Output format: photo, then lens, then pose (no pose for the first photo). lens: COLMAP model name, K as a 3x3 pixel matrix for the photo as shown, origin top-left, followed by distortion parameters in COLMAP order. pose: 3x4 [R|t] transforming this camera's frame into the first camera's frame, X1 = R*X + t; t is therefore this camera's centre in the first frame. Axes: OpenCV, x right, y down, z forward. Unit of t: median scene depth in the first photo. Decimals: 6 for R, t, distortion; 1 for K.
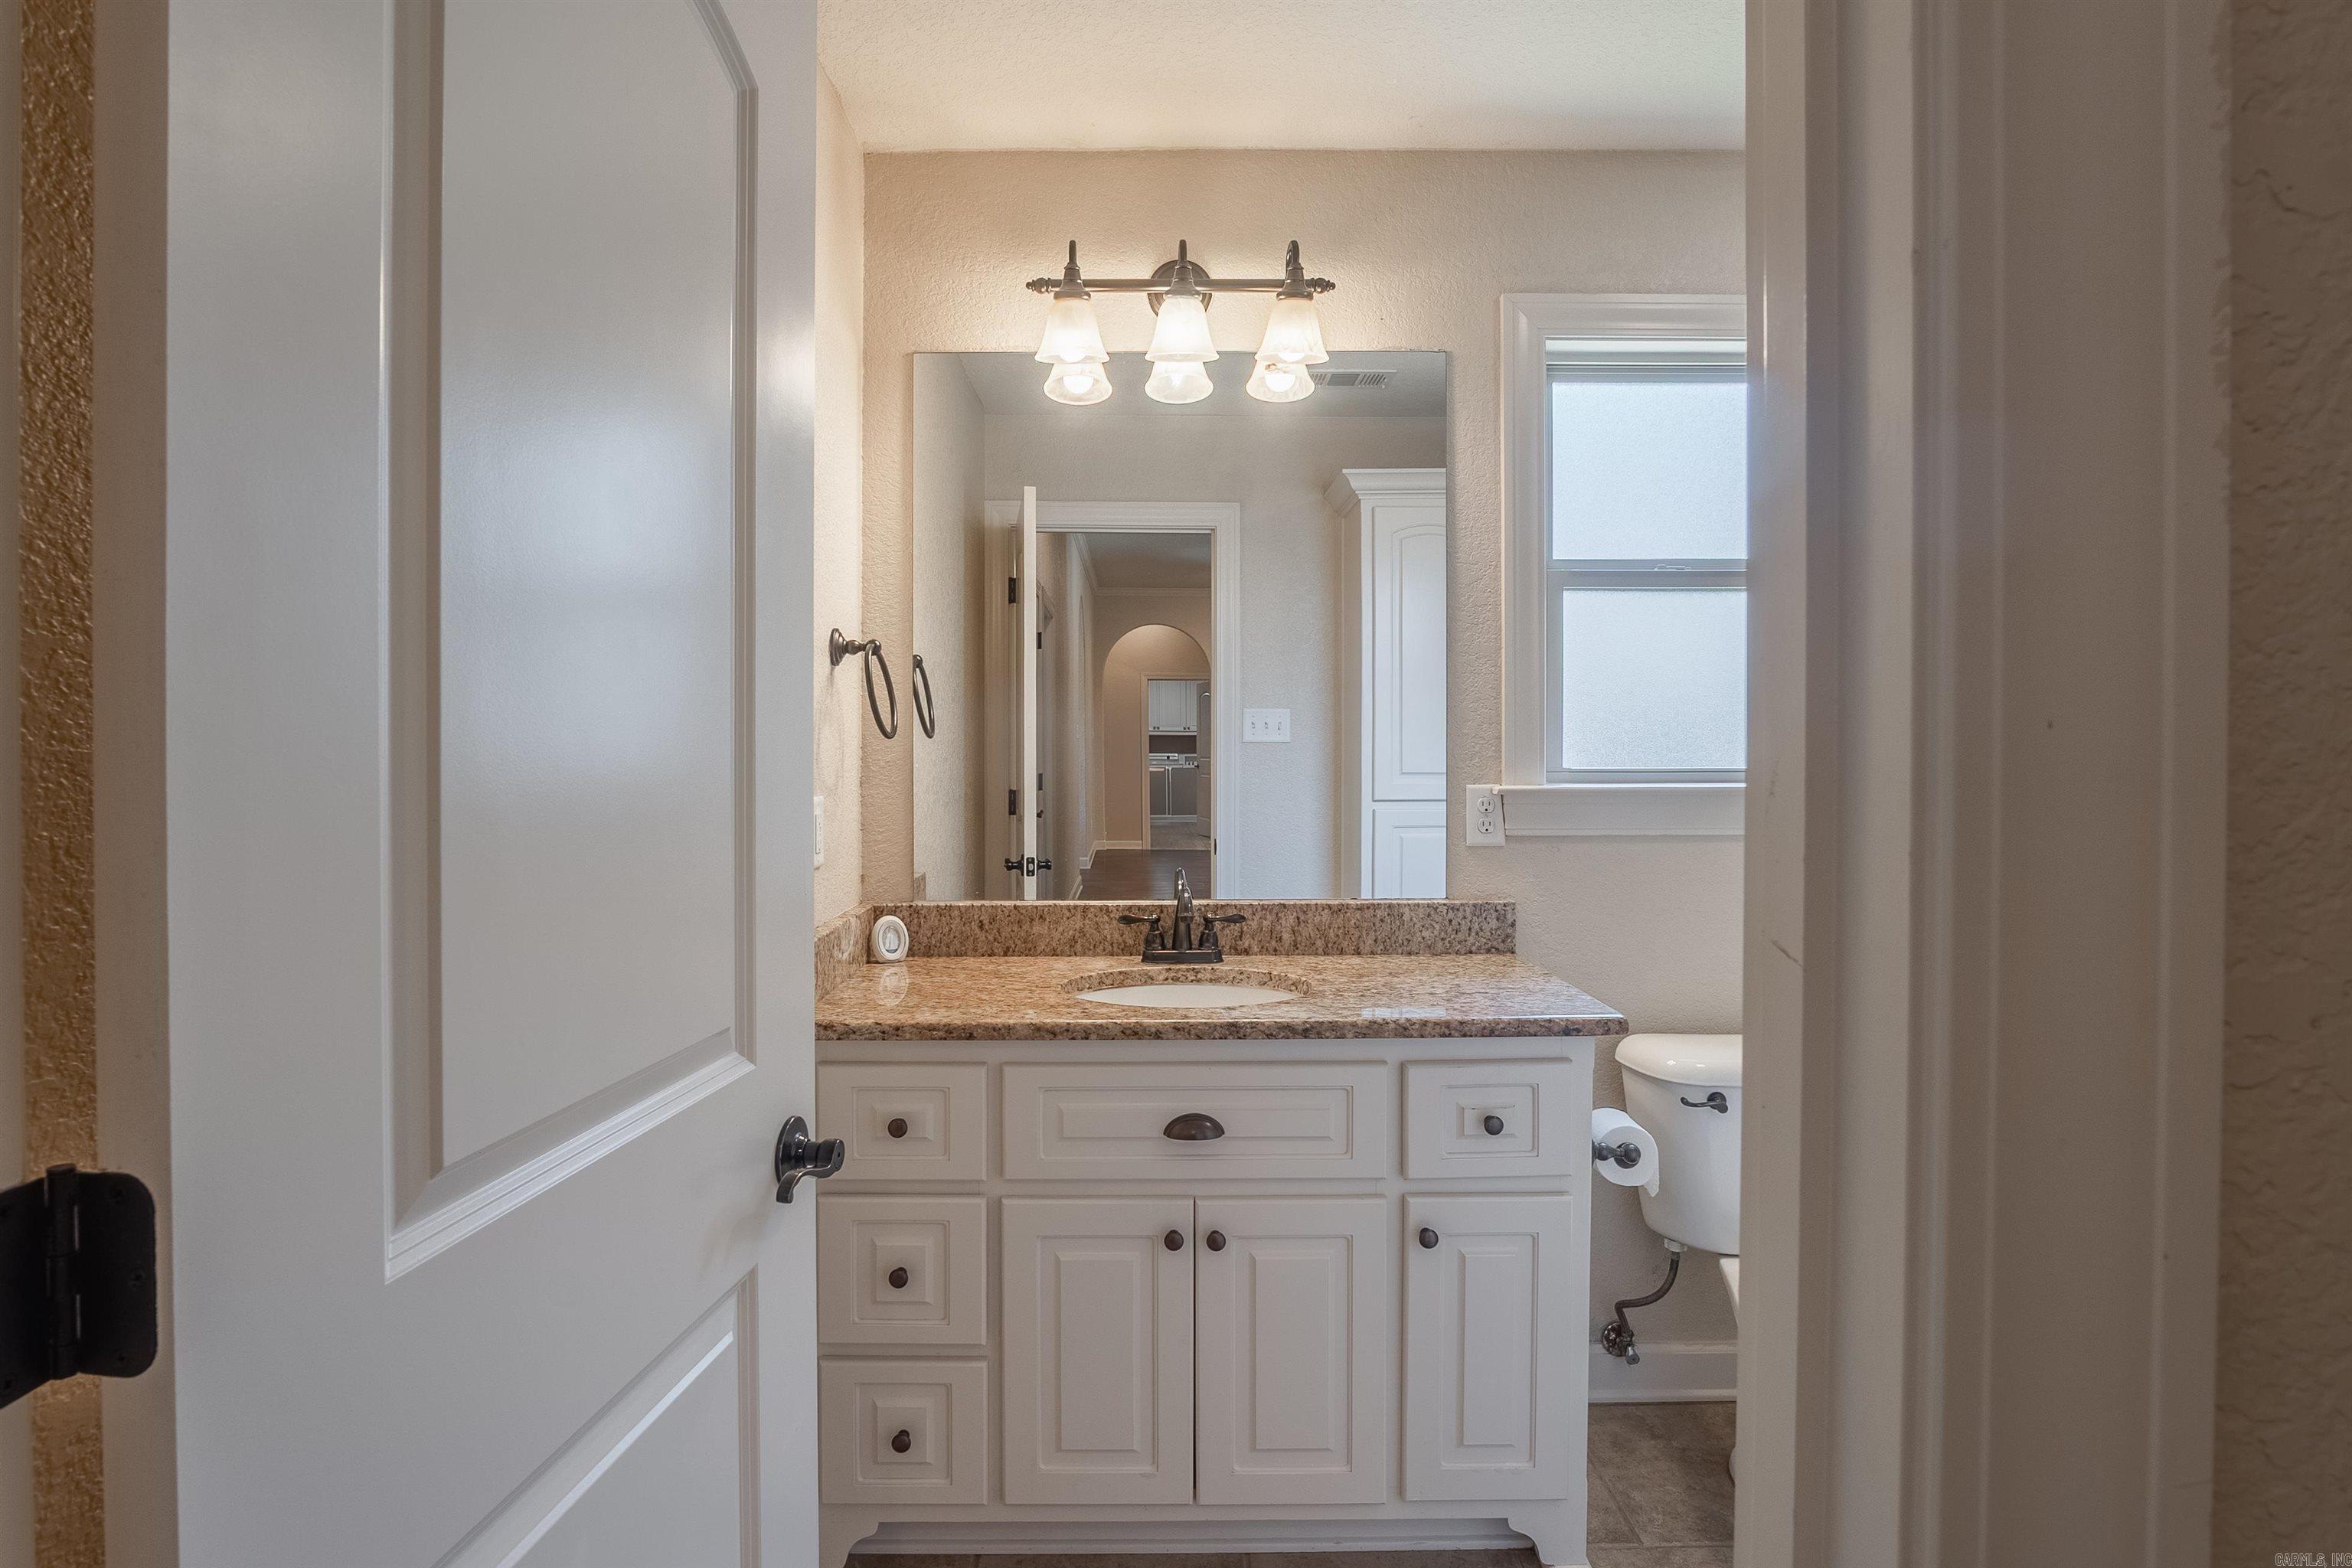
lens RADIAL K [[1270.8, 0, 1116.0], [0, 1270.8, 758.4], [0, 0, 1]] dist [-0.029863, 0.003690]
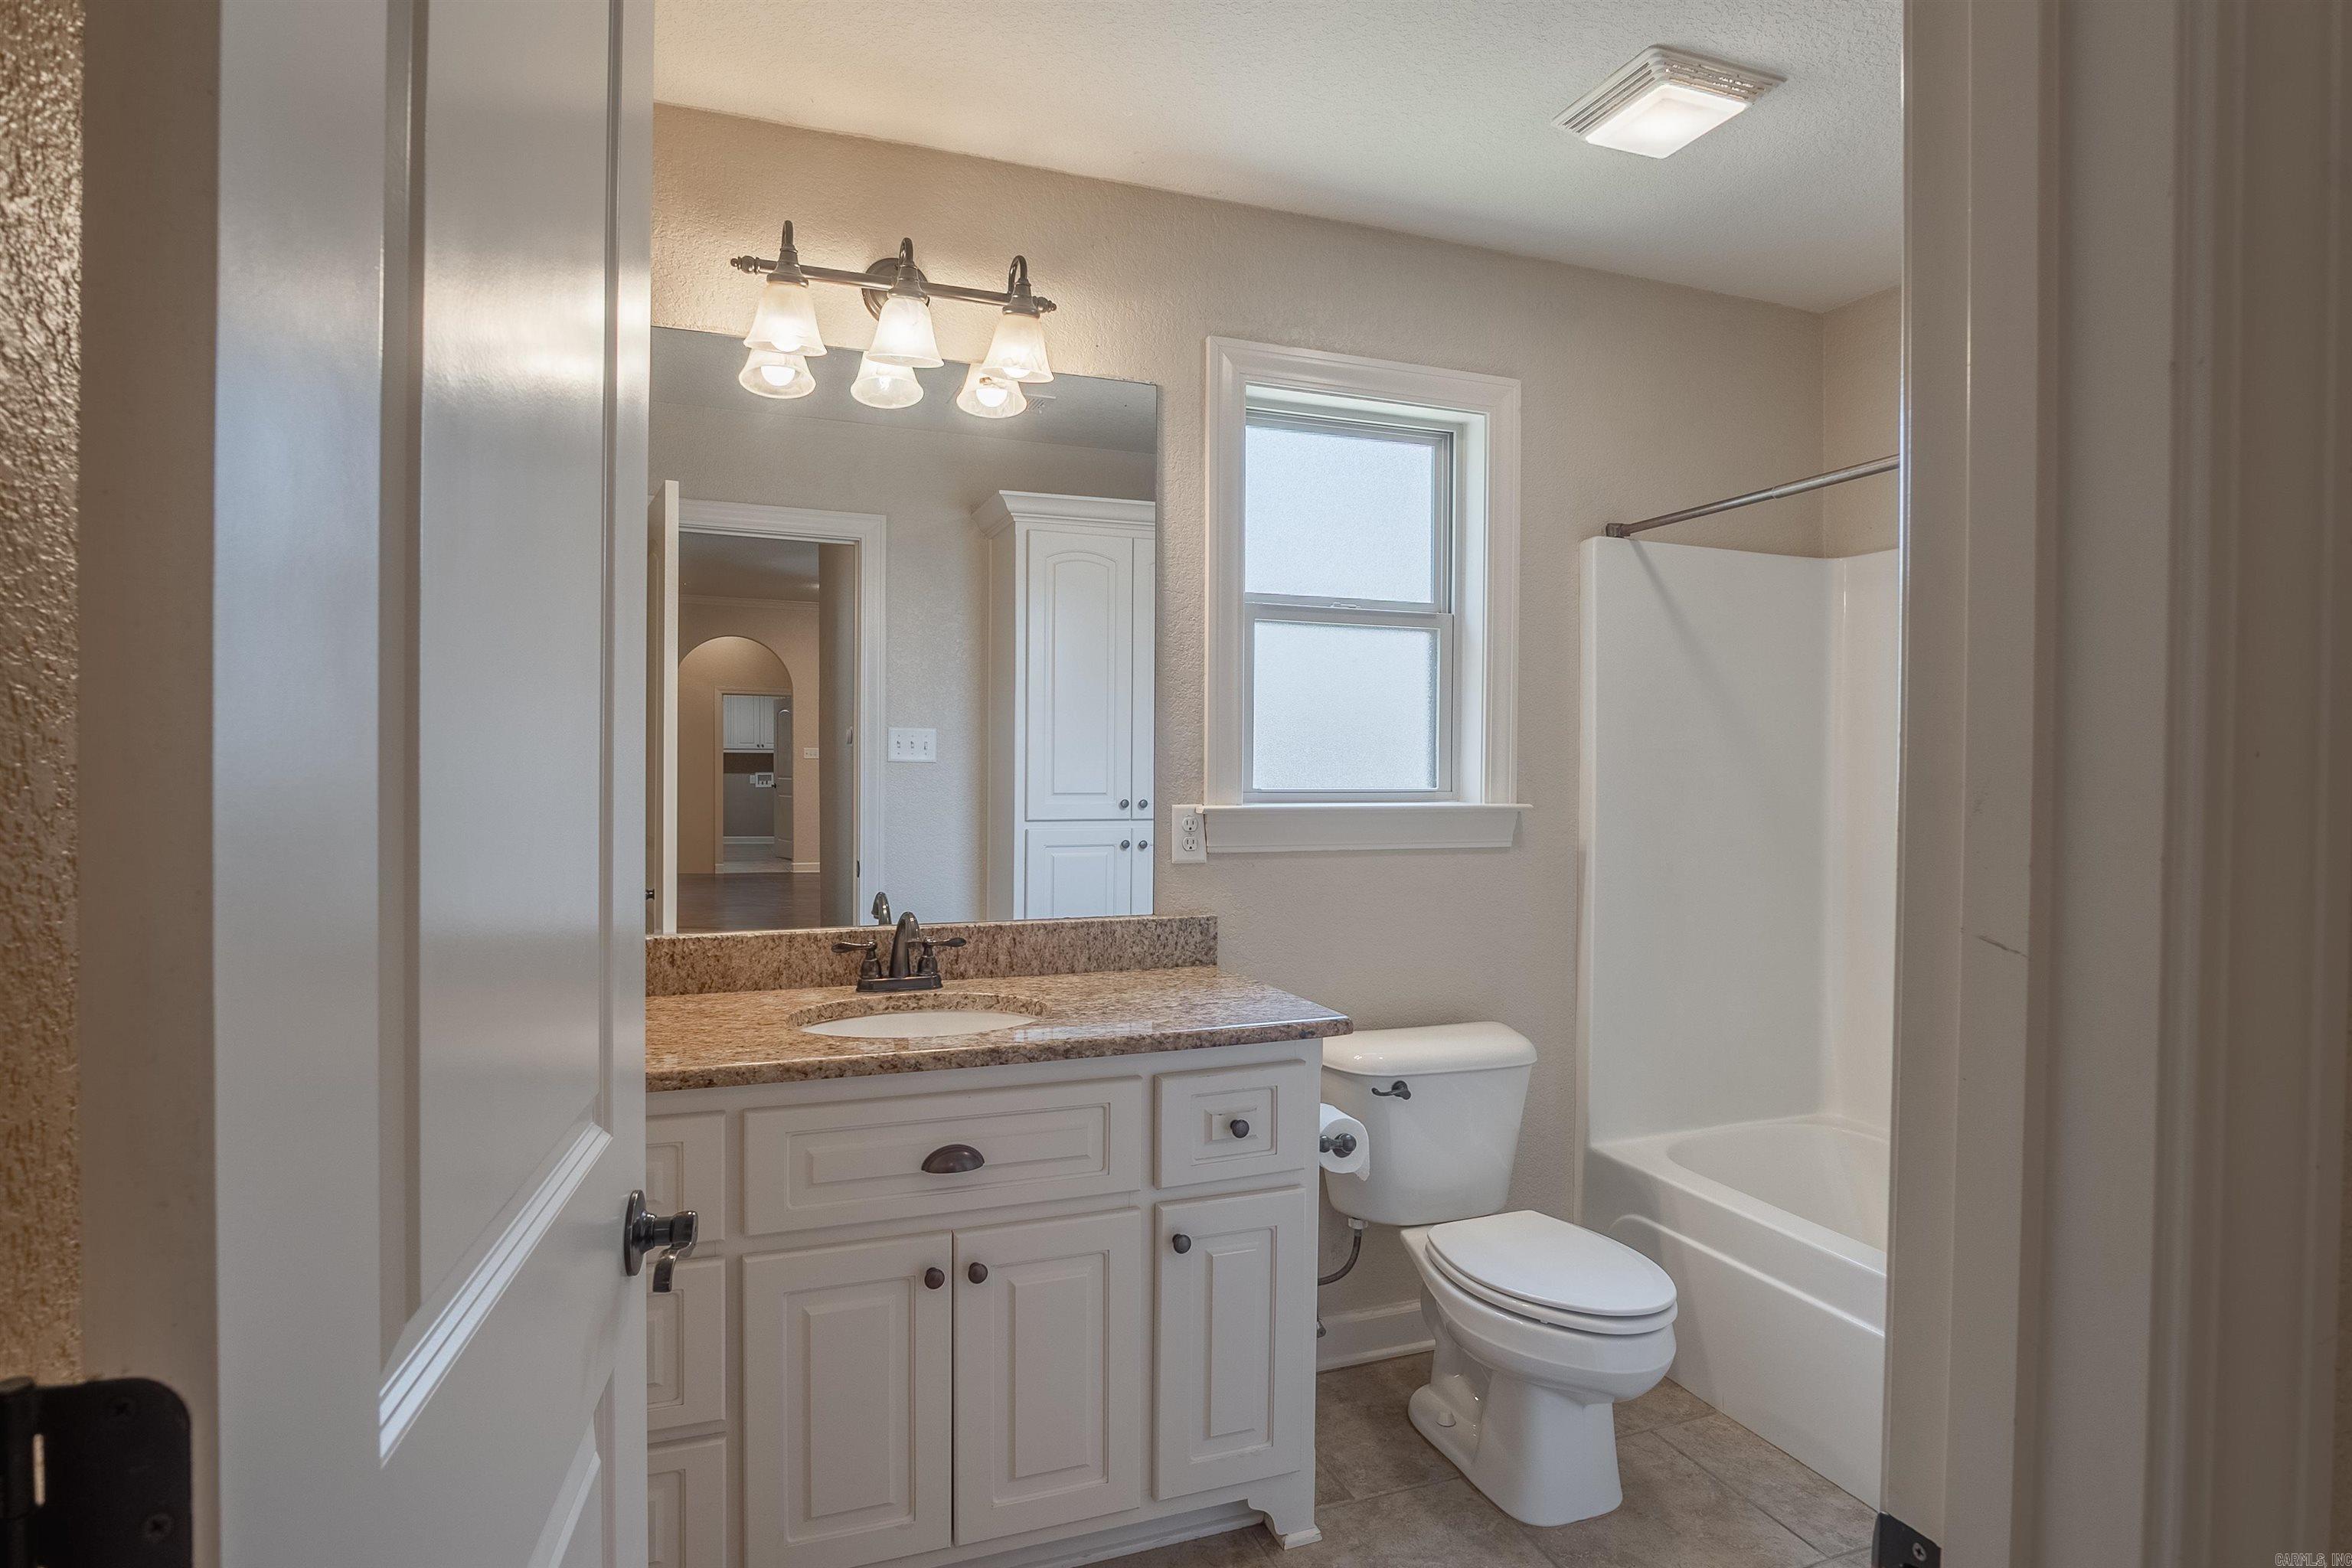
lens RADIAL K [[1270.8, 0, 1134.0], [0, 1270.8, 786.3], [0, 0, 1]] dist [-0.029863, 0.003690]
pose [[0.932412, 0.002807, 0.361386, -0.130560], [-0.005155, 0.999971, 0.005534, -0.000011], [-0.361361, -0.007023, 0.932400, 0.039964]]
